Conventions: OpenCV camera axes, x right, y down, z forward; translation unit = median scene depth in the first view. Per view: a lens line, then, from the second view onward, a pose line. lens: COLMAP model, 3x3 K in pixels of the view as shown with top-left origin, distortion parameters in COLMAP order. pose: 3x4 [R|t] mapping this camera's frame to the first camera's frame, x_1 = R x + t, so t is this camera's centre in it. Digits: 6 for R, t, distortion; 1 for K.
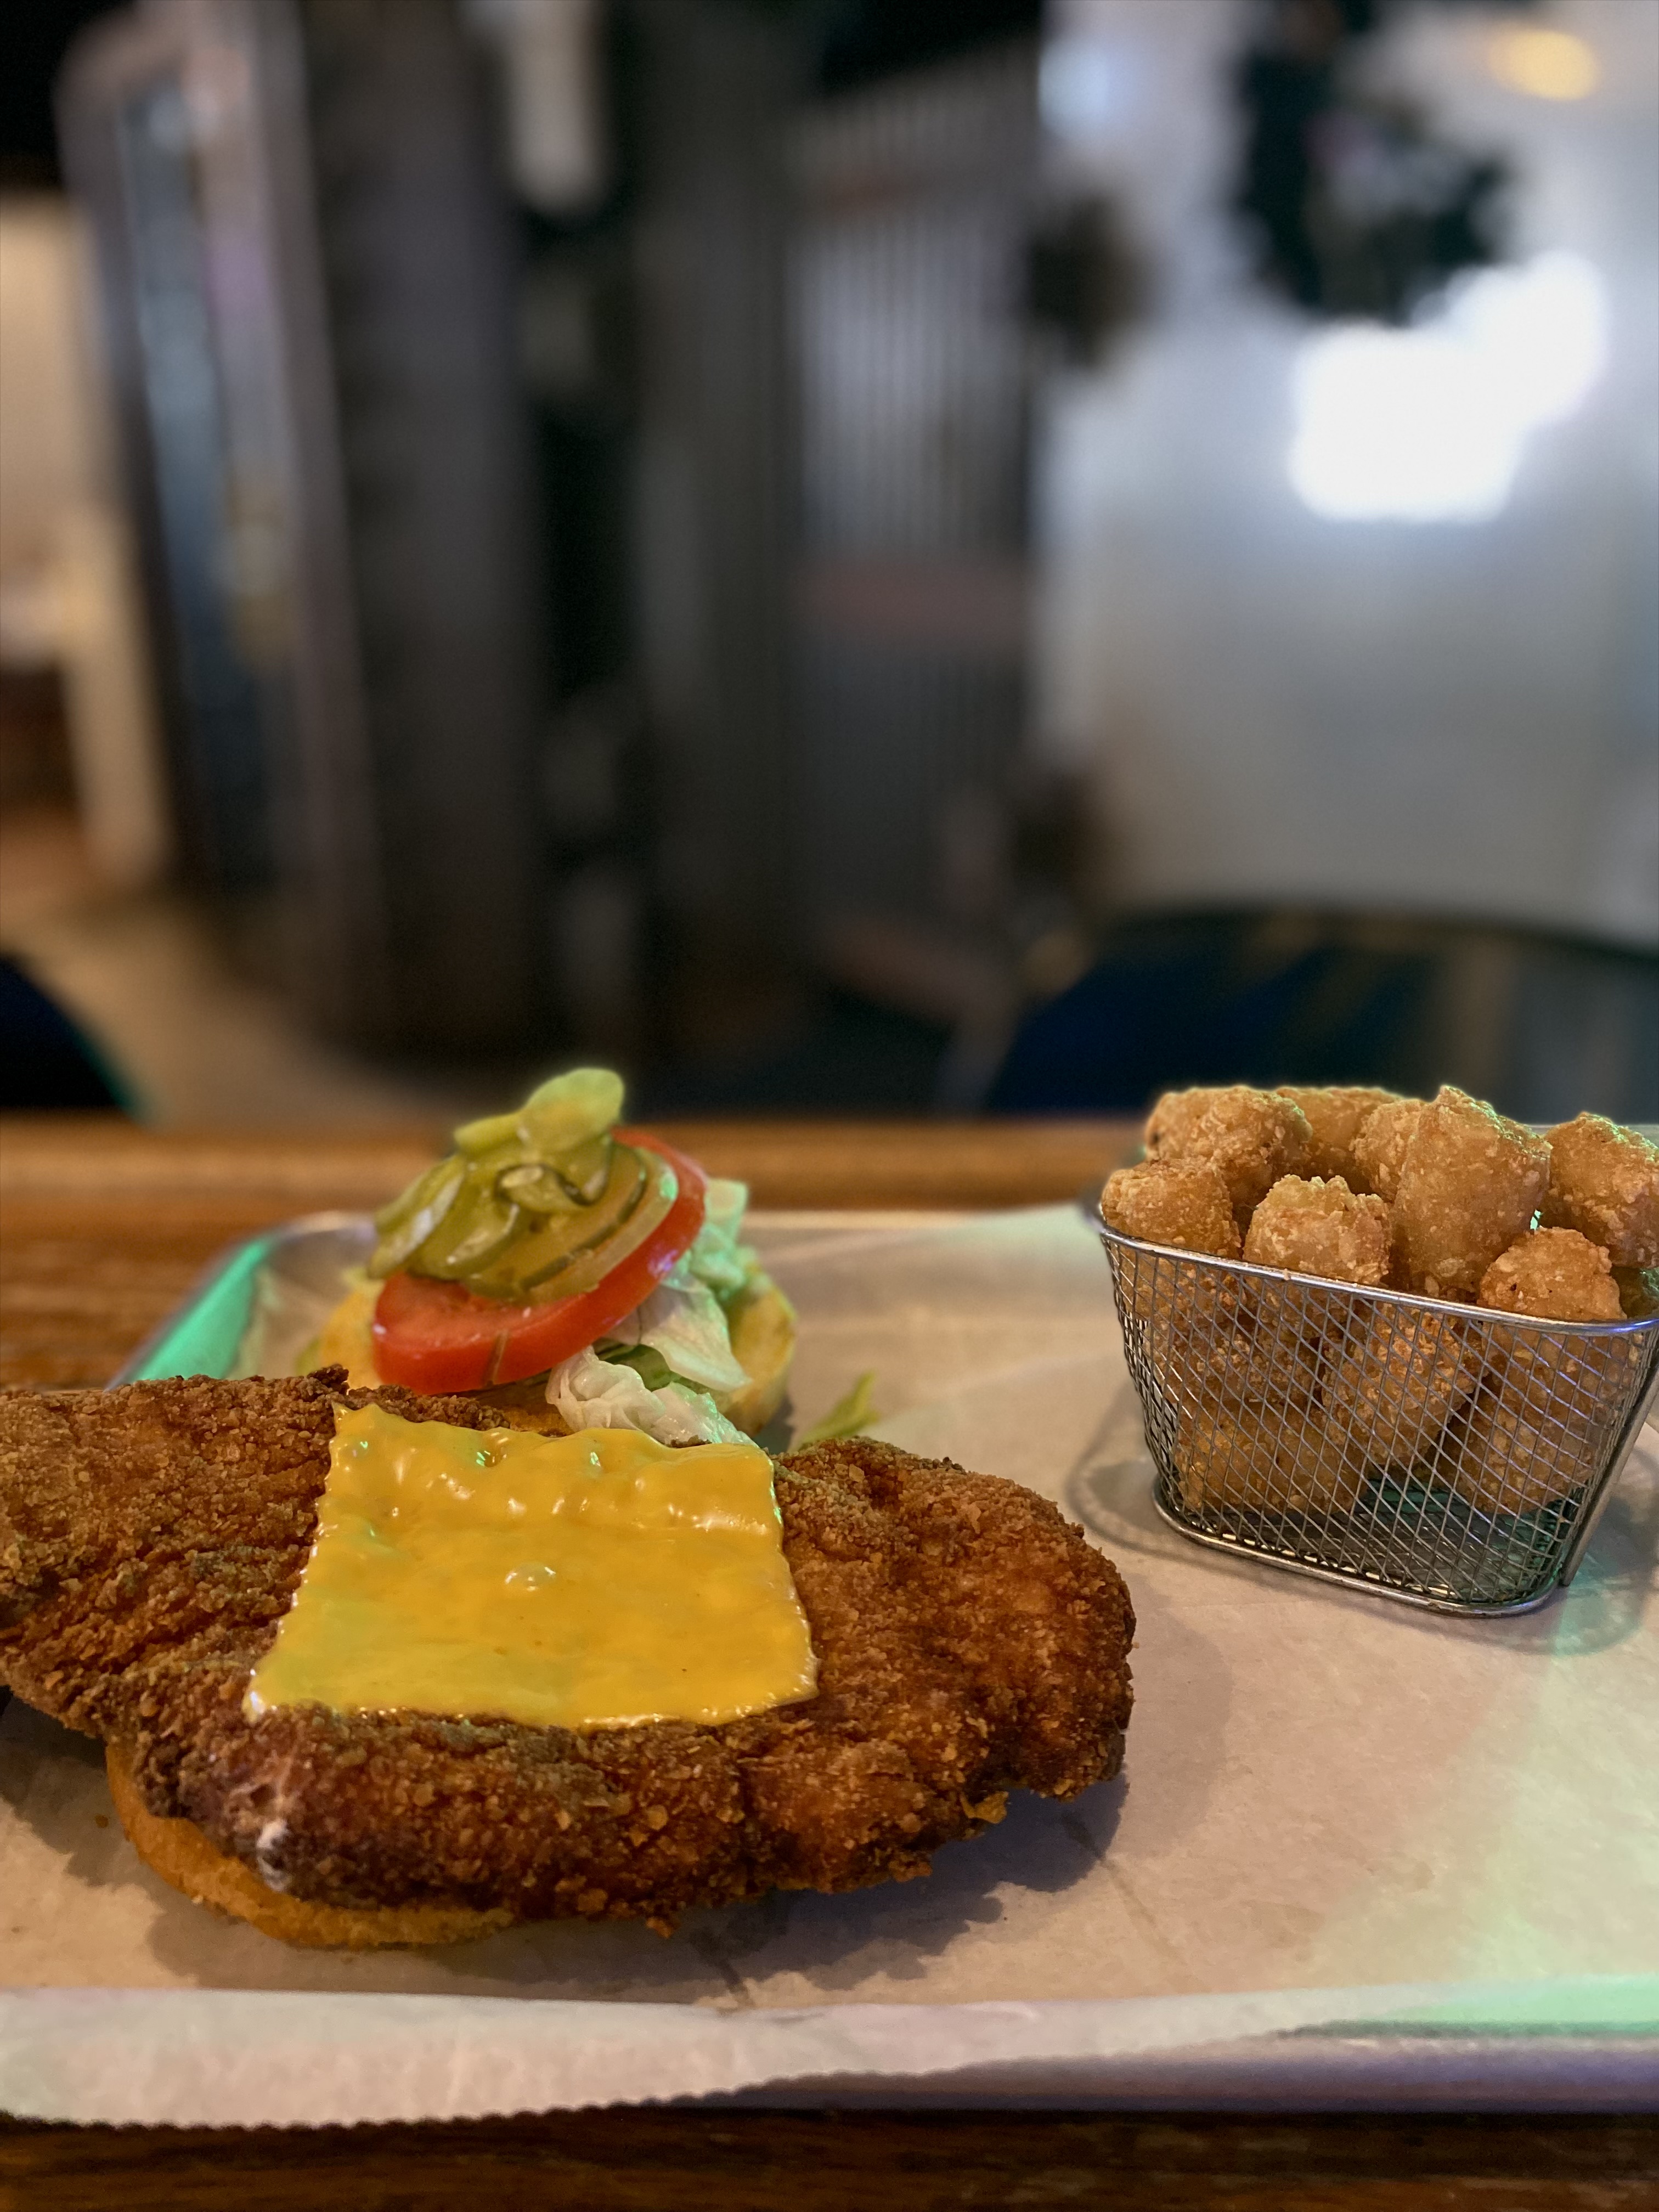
lens RADIAL K [[1672.8, 0, 820.4], [0, 1672.8, 1105.8], [0, 0, 1]] dist [-0.009956, -0.006448]
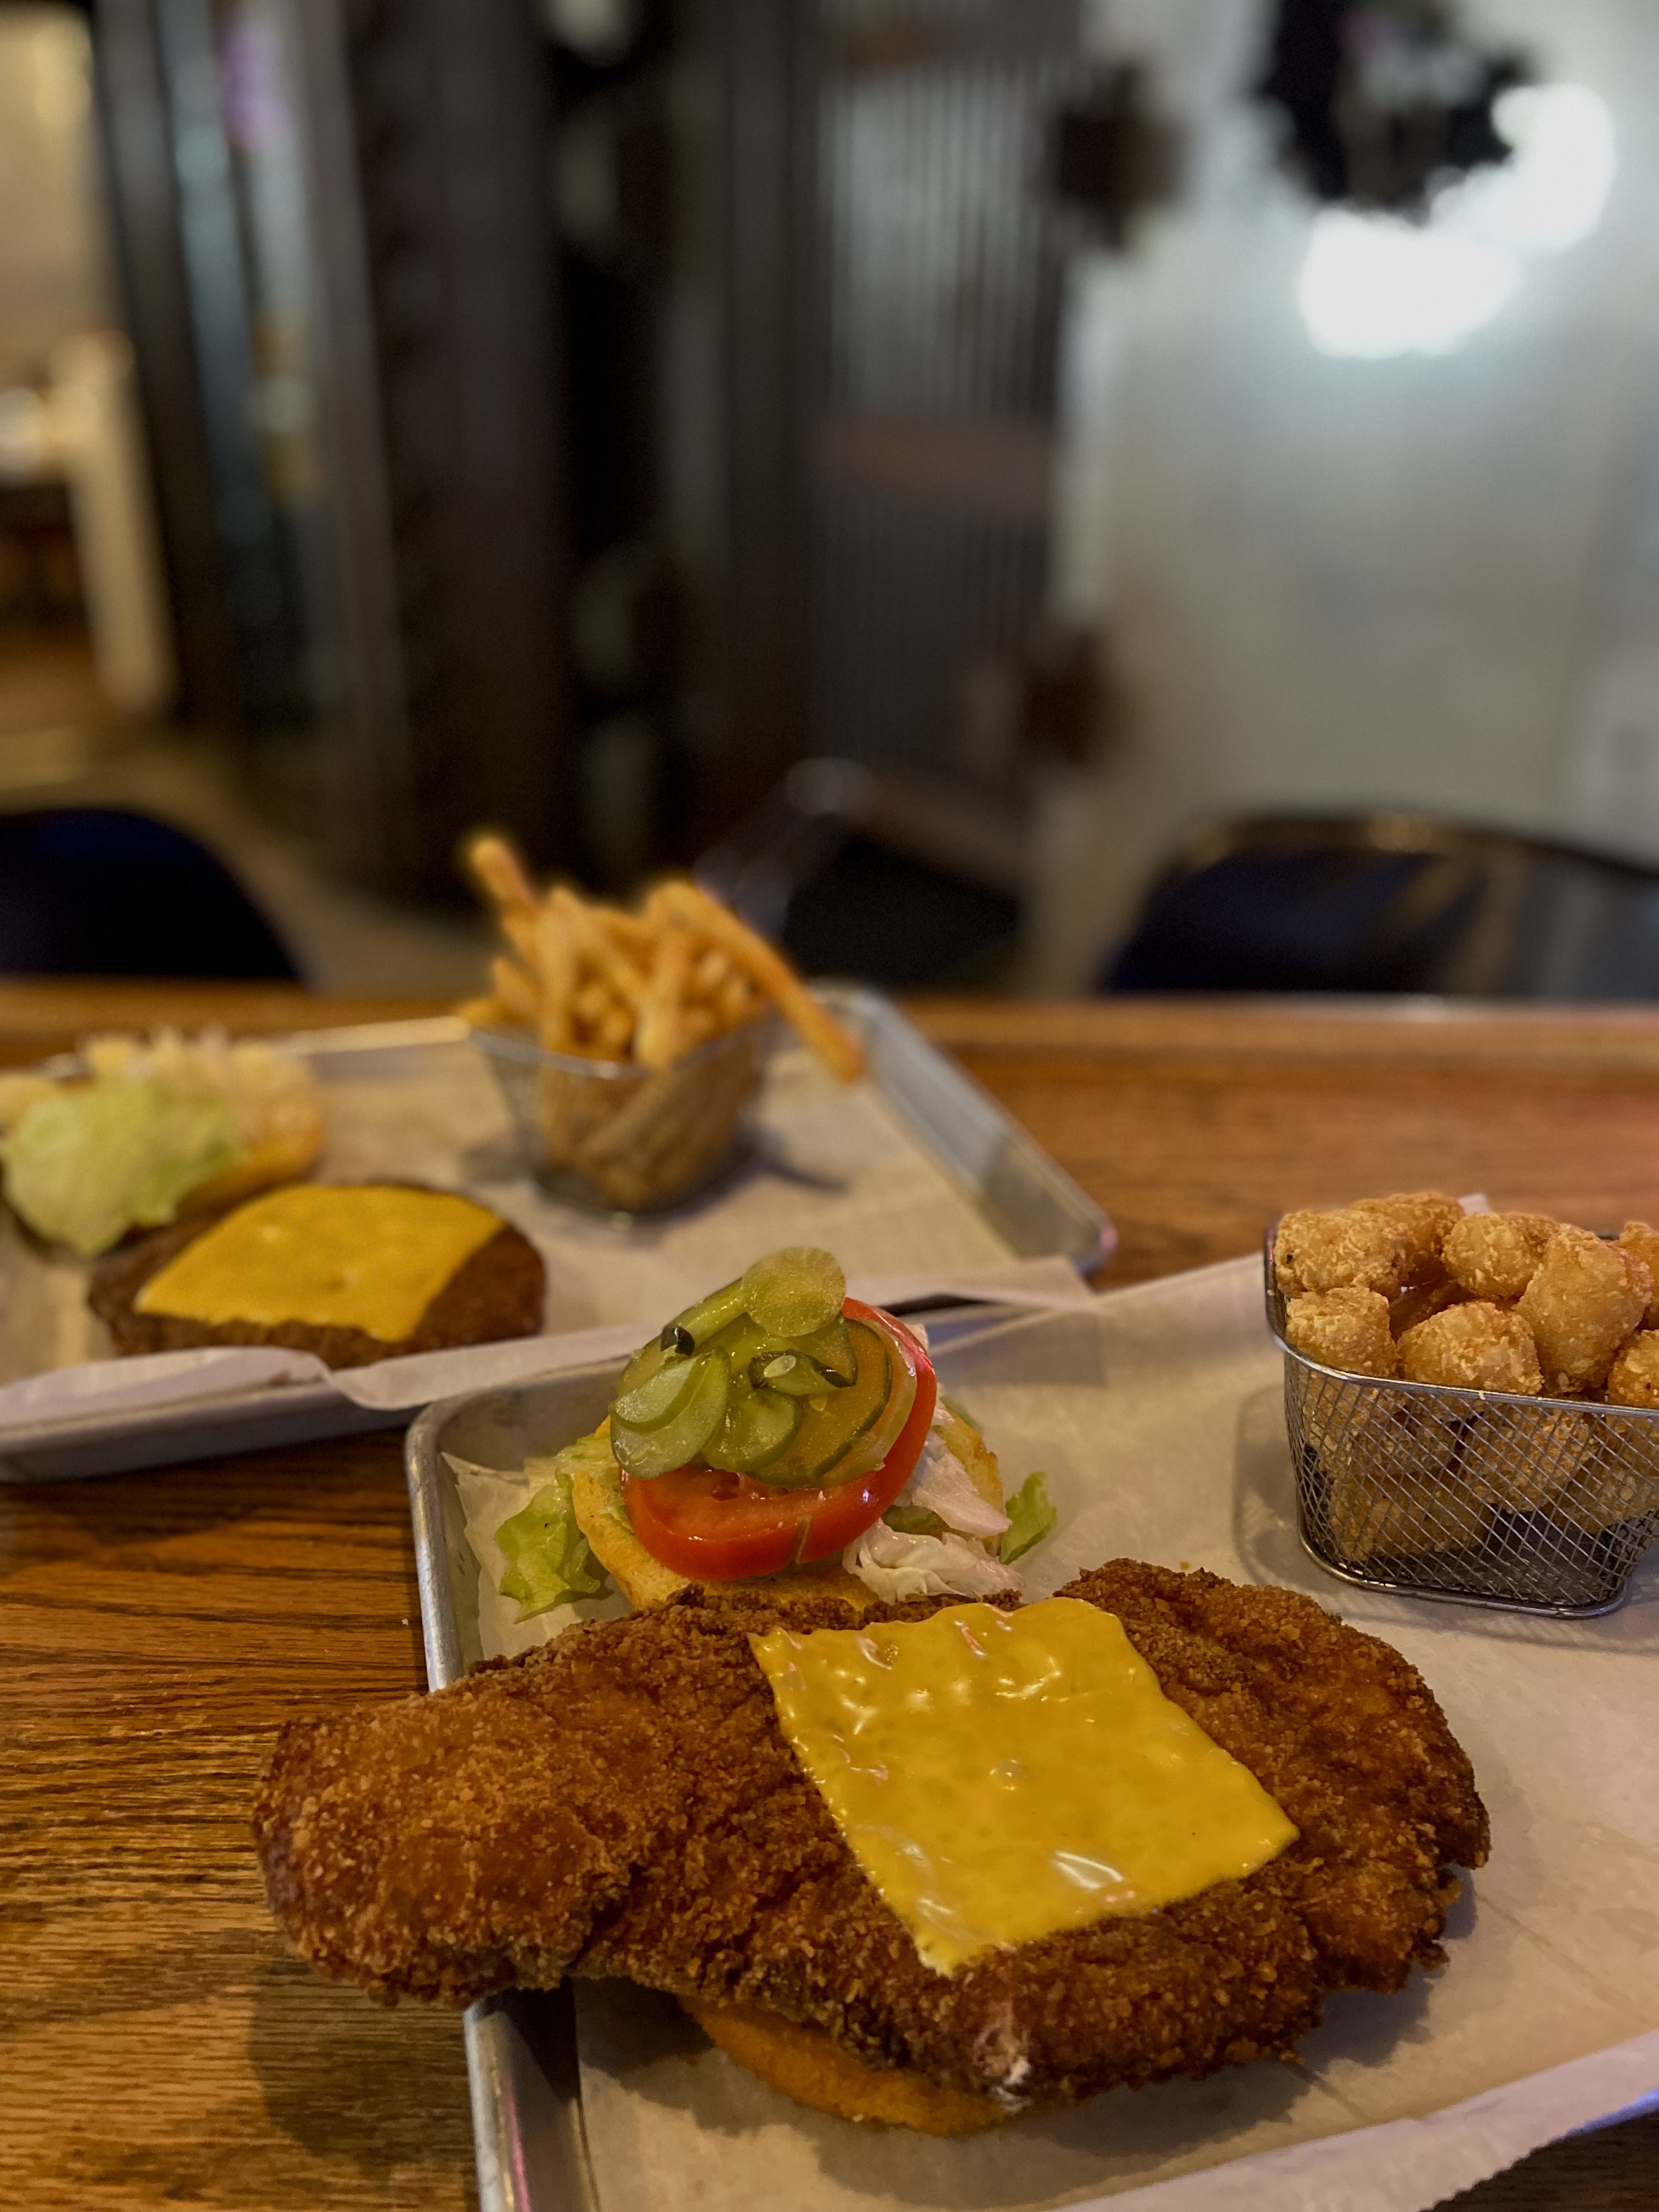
lens RADIAL K [[1672.8, 0, 820.4], [0, 1672.8, 1105.8], [0, 0, 1]] dist [-0.009956, -0.006448]
pose [[0.957126, -0.103906, 0.270394, -0.524081], [0.079680, 0.991881, 0.099112, -0.284257], [-0.278497, -0.073318, 0.957635, -0.050332]]
